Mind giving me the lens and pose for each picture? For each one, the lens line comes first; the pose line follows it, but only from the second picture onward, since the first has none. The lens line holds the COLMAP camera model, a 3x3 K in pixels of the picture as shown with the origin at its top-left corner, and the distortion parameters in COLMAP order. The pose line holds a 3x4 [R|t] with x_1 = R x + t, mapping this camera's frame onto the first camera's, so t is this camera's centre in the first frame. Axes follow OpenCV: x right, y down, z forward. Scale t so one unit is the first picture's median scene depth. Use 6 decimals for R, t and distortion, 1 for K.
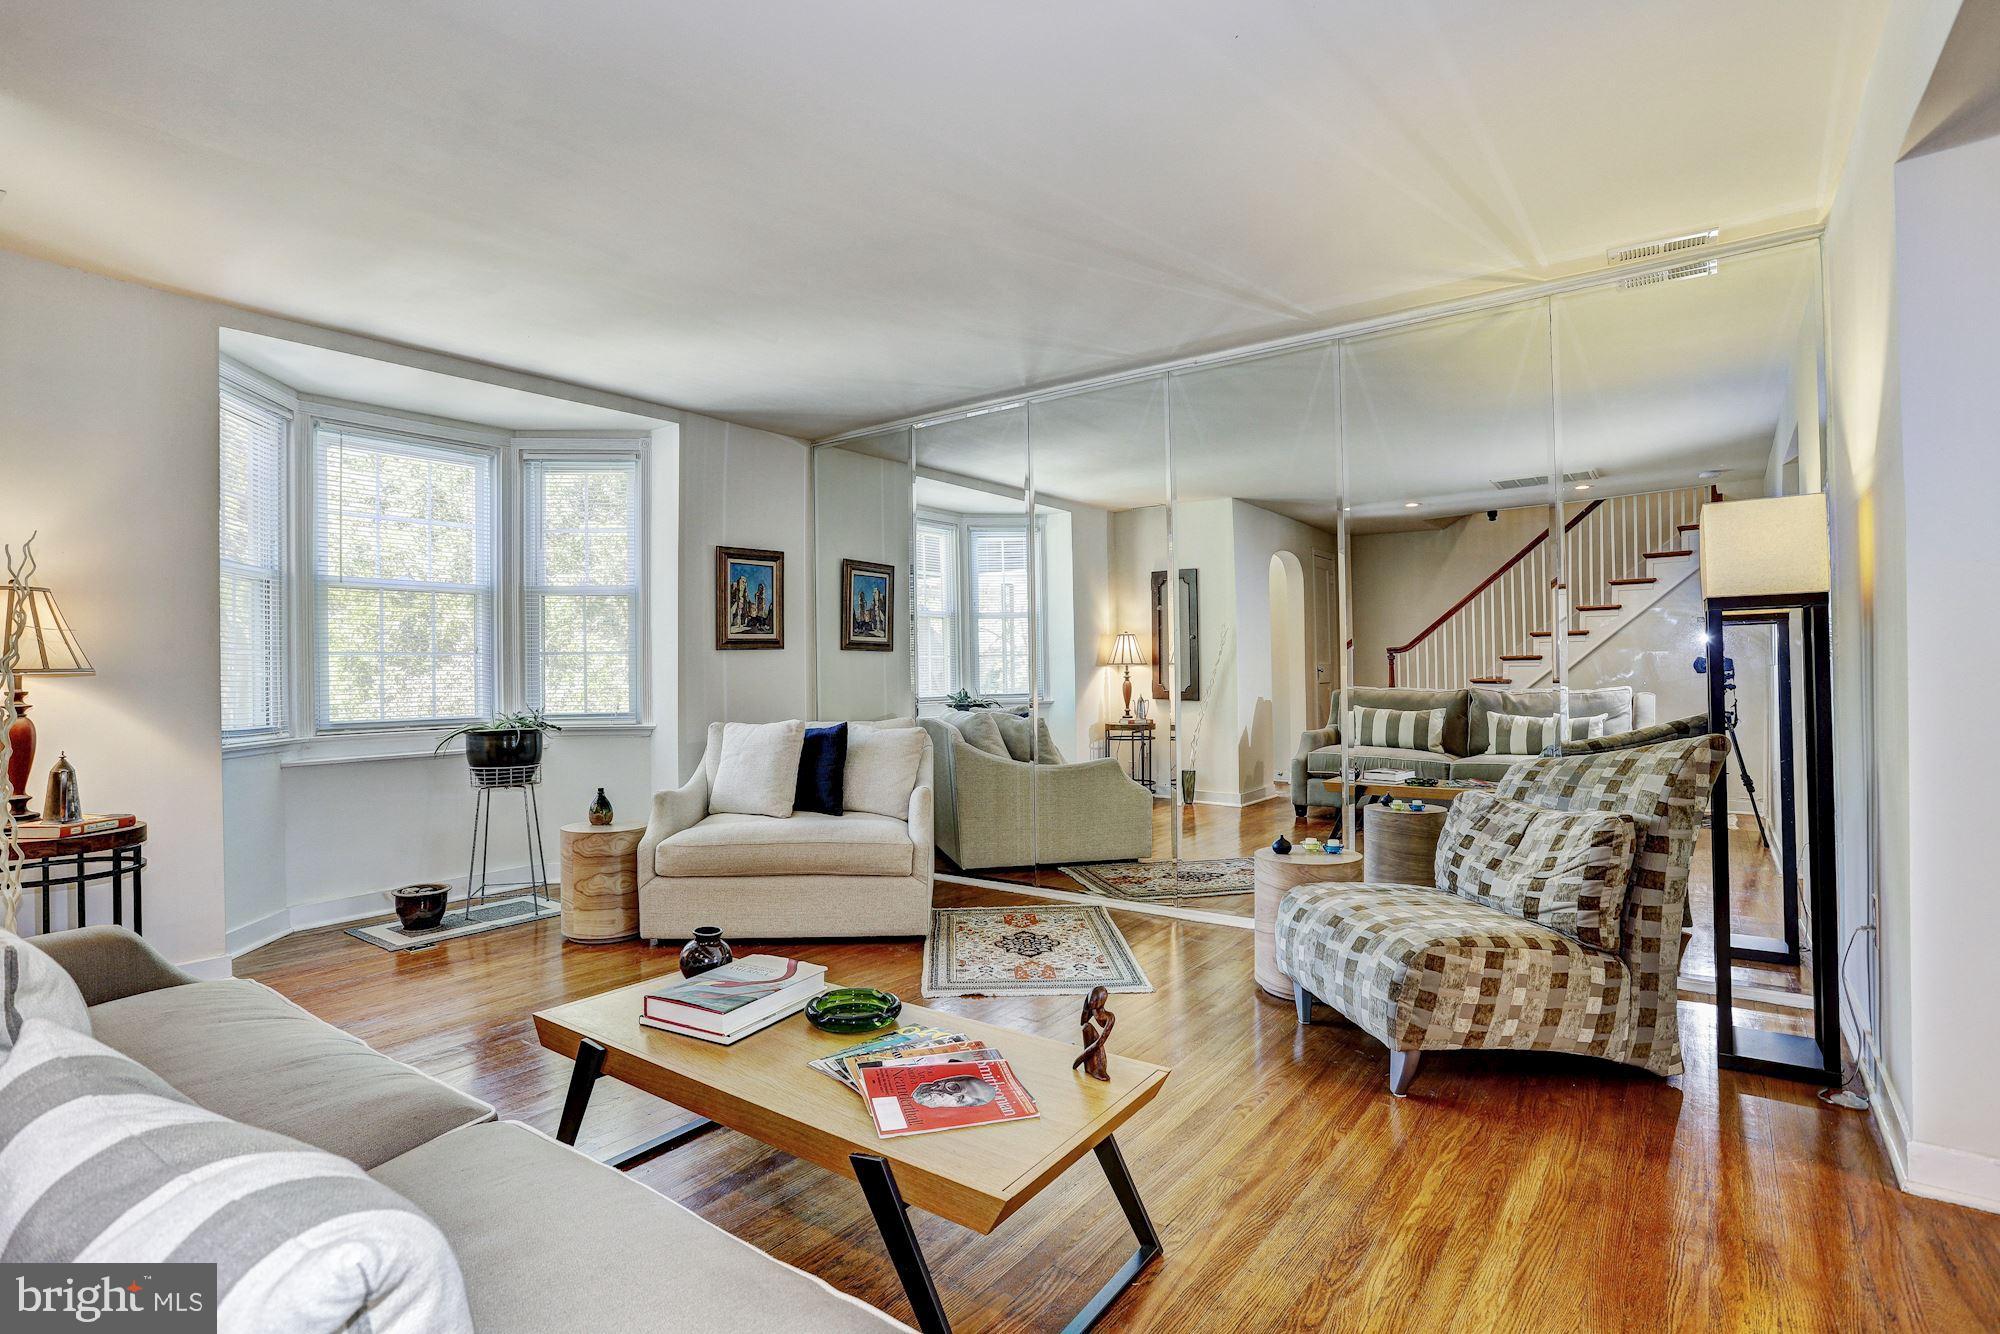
lens RADIAL K [[973.1, 0, 984.5], [0, 973.1, 659.9], [0, 0, 1]] dist [-0.069865, 0.033285]
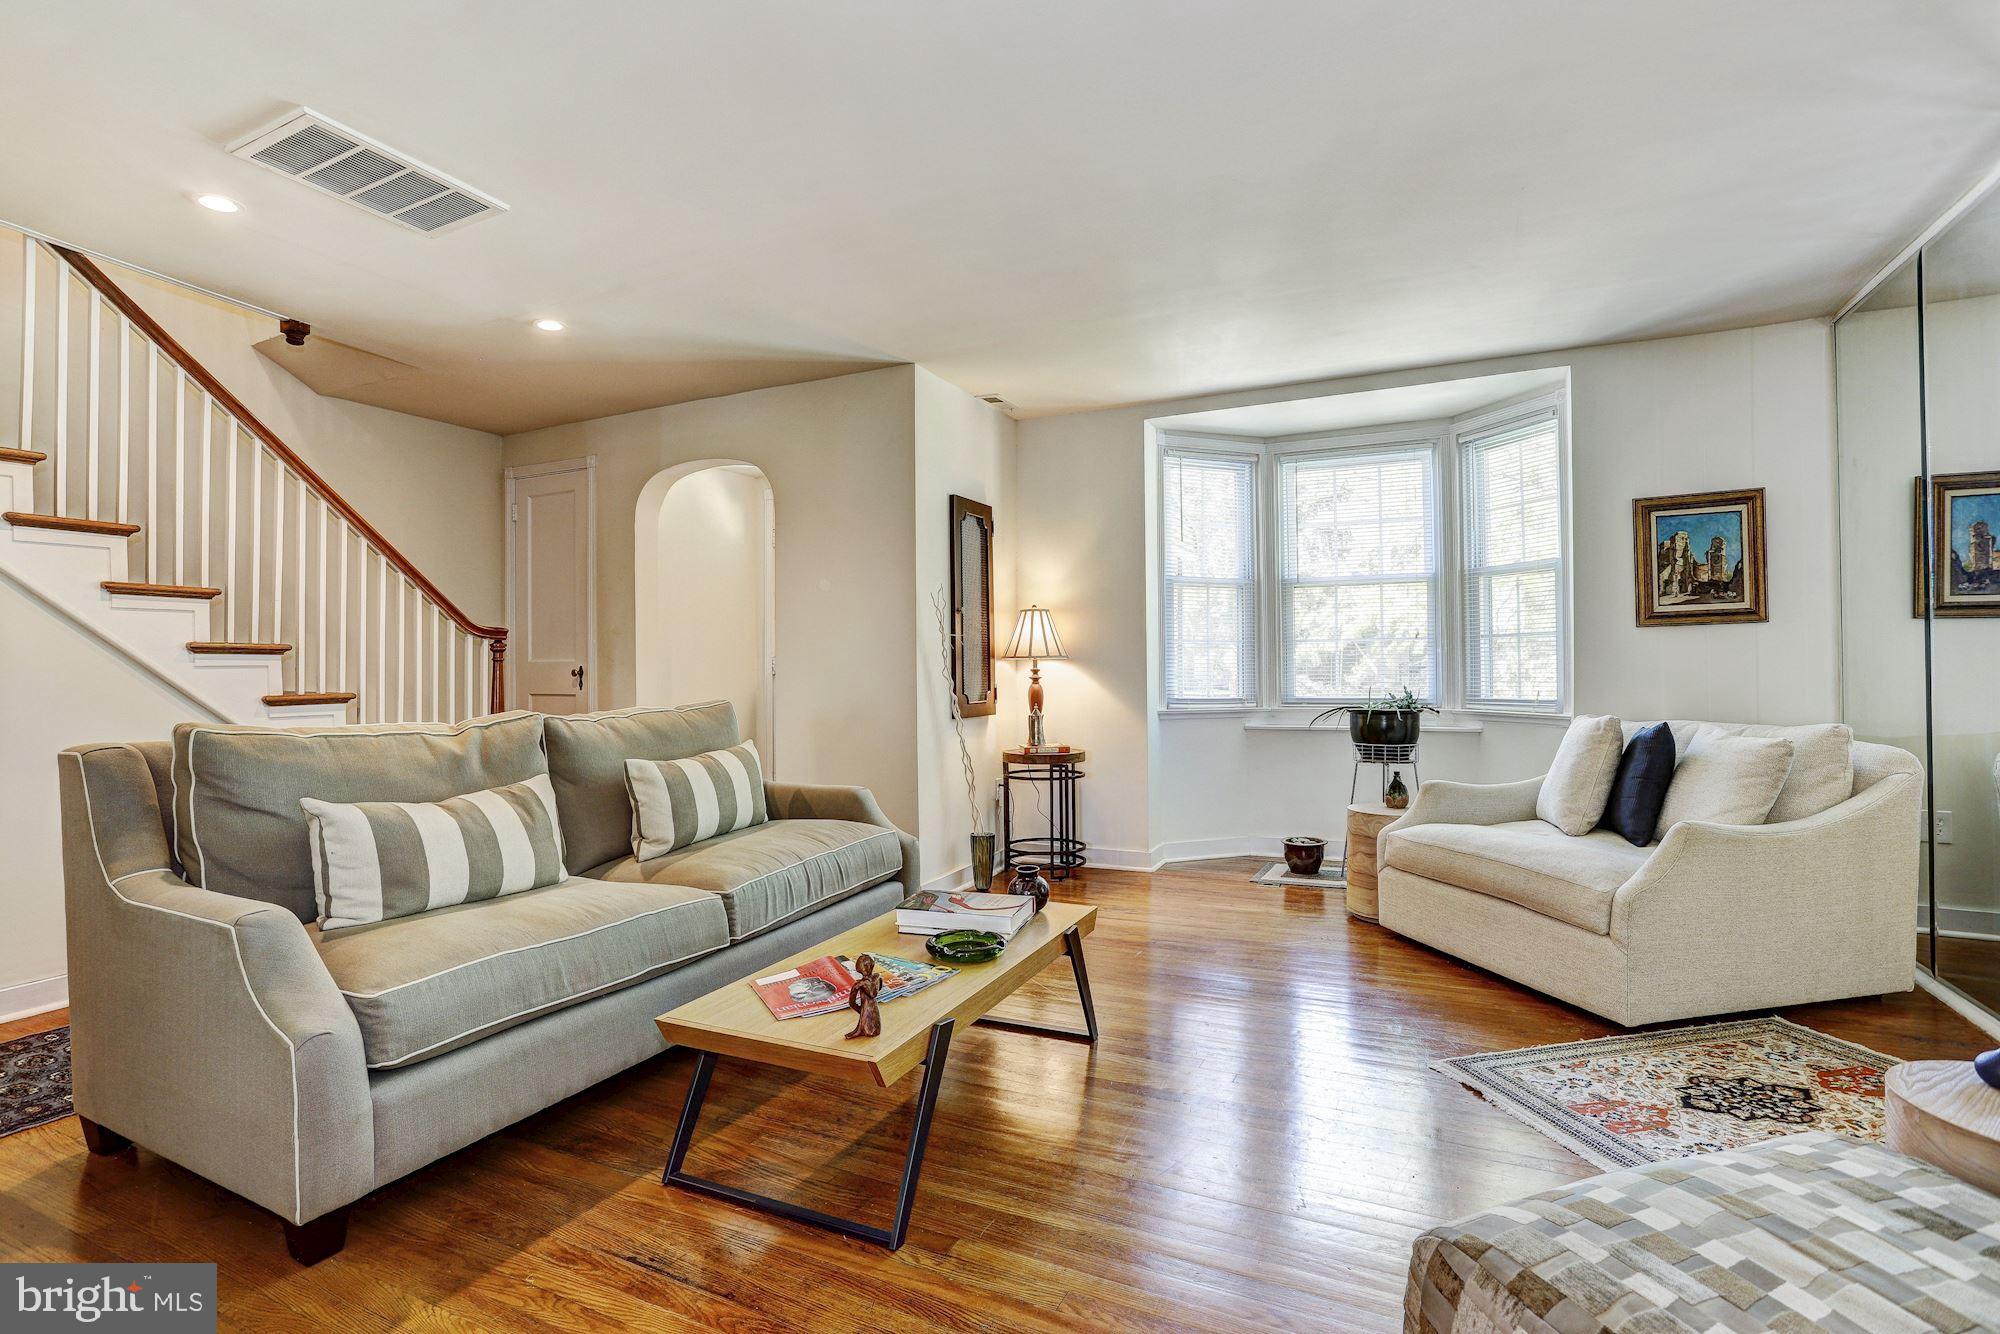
lens RADIAL K [[929.2, 0, 923.0], [0, 929.2, 657.7], [0, 0, 1]] dist [-0.078565, 0.027553]
pose [[0.170061, 0.000575, -0.985433, 0.419891], [0.018272, 0.999826, 0.003737, 0.001901], [0.985264, -0.018642, 0.170021, 0.328862]]
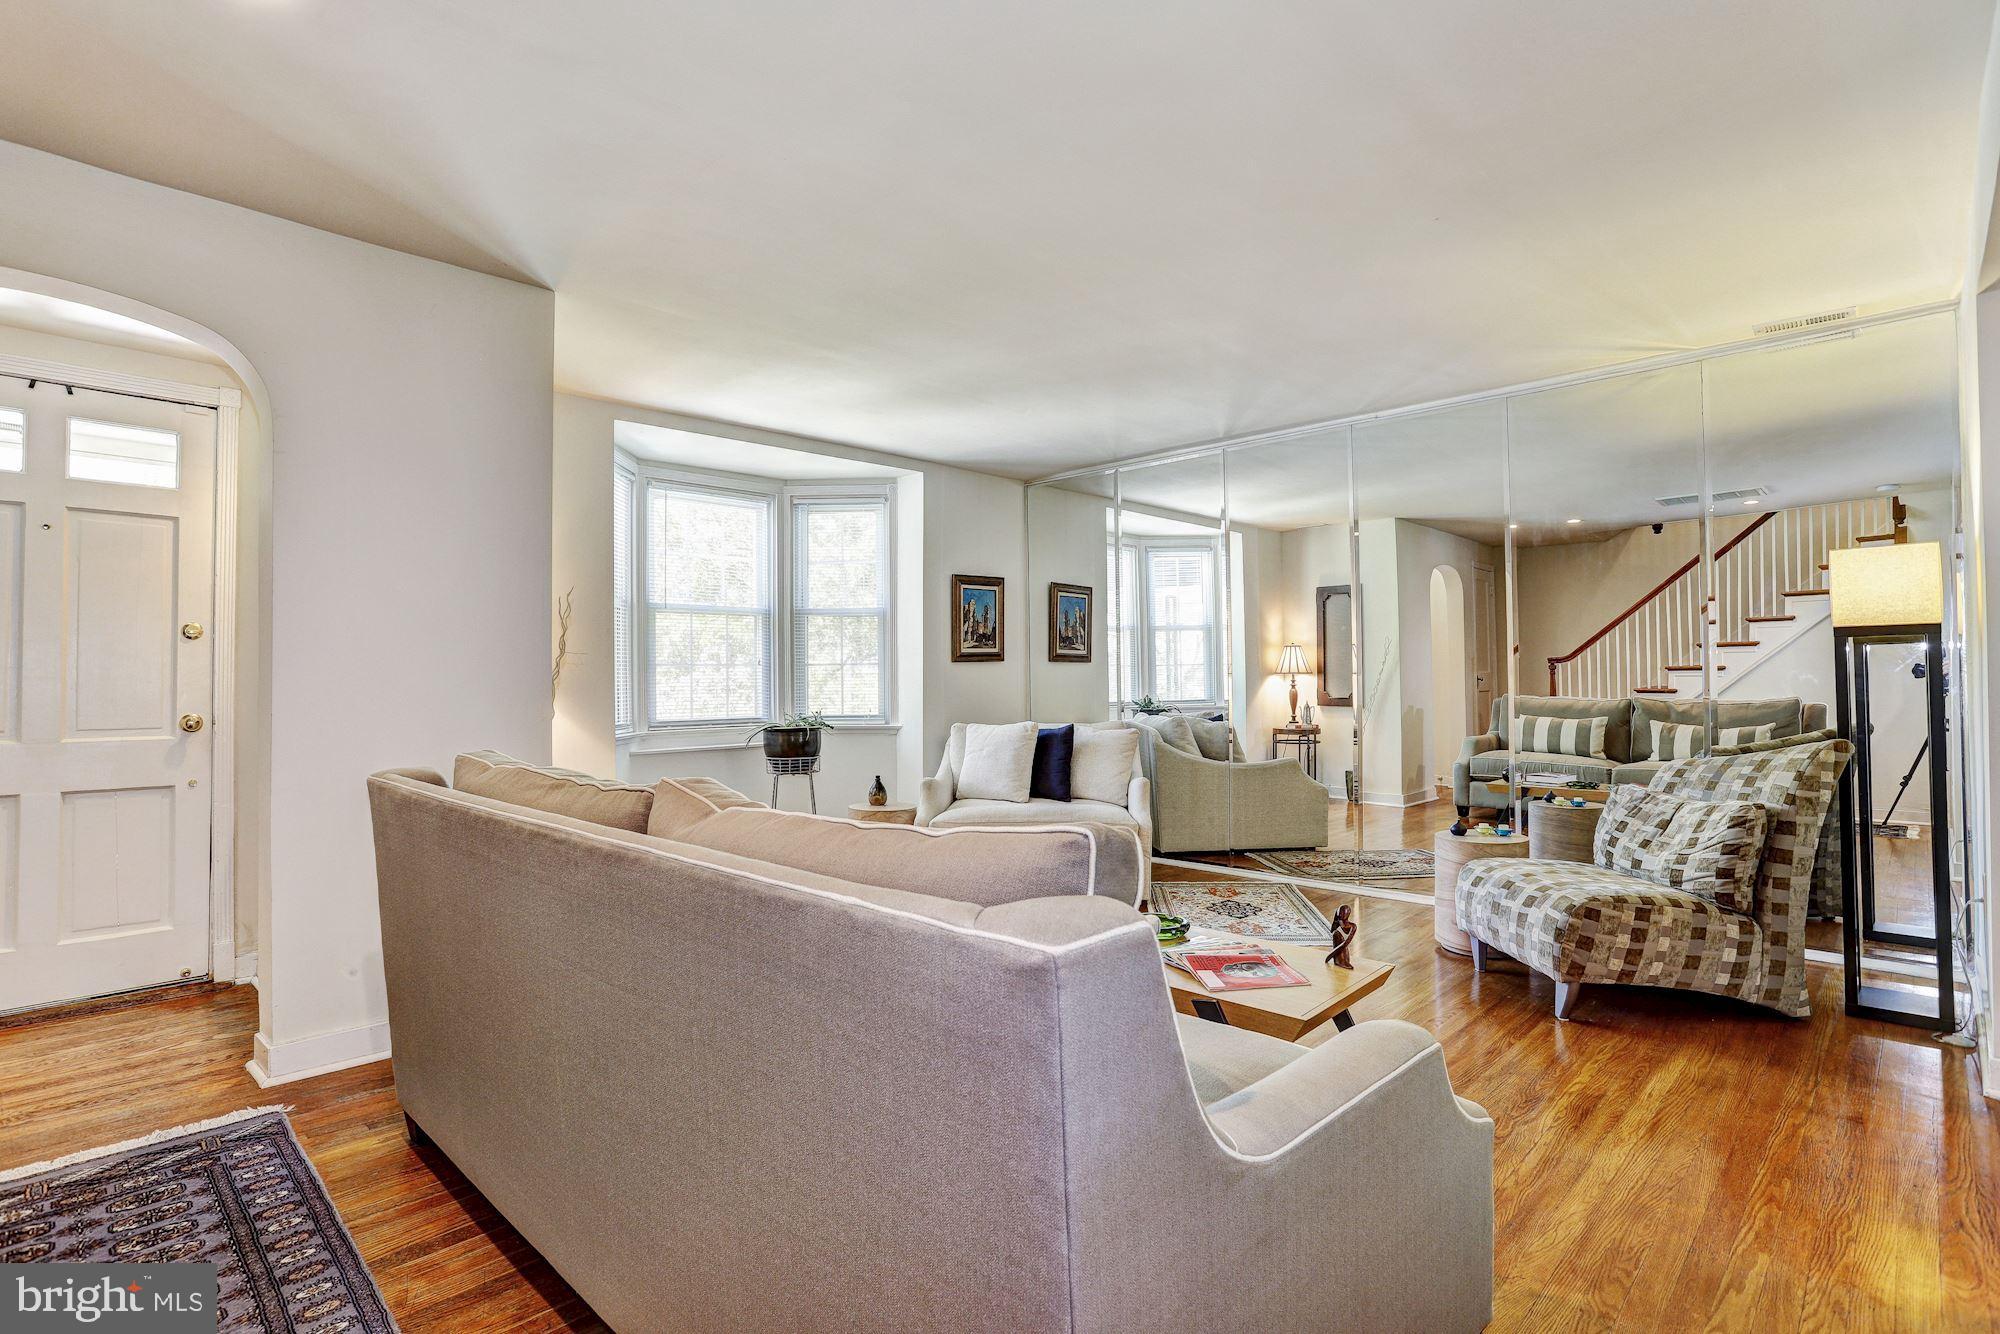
lens RADIAL K [[970.5, 0, 983.6], [0, 970.5, 661.0], [0, 0, 1]] dist [-0.061823, 0.027352]
pose [[0.990652, 0.001509, -0.136408, -0.089292], [-0.002001, 0.999992, -0.003465, -0.009075], [0.136402, 0.003706, 0.990647, -0.202176]]
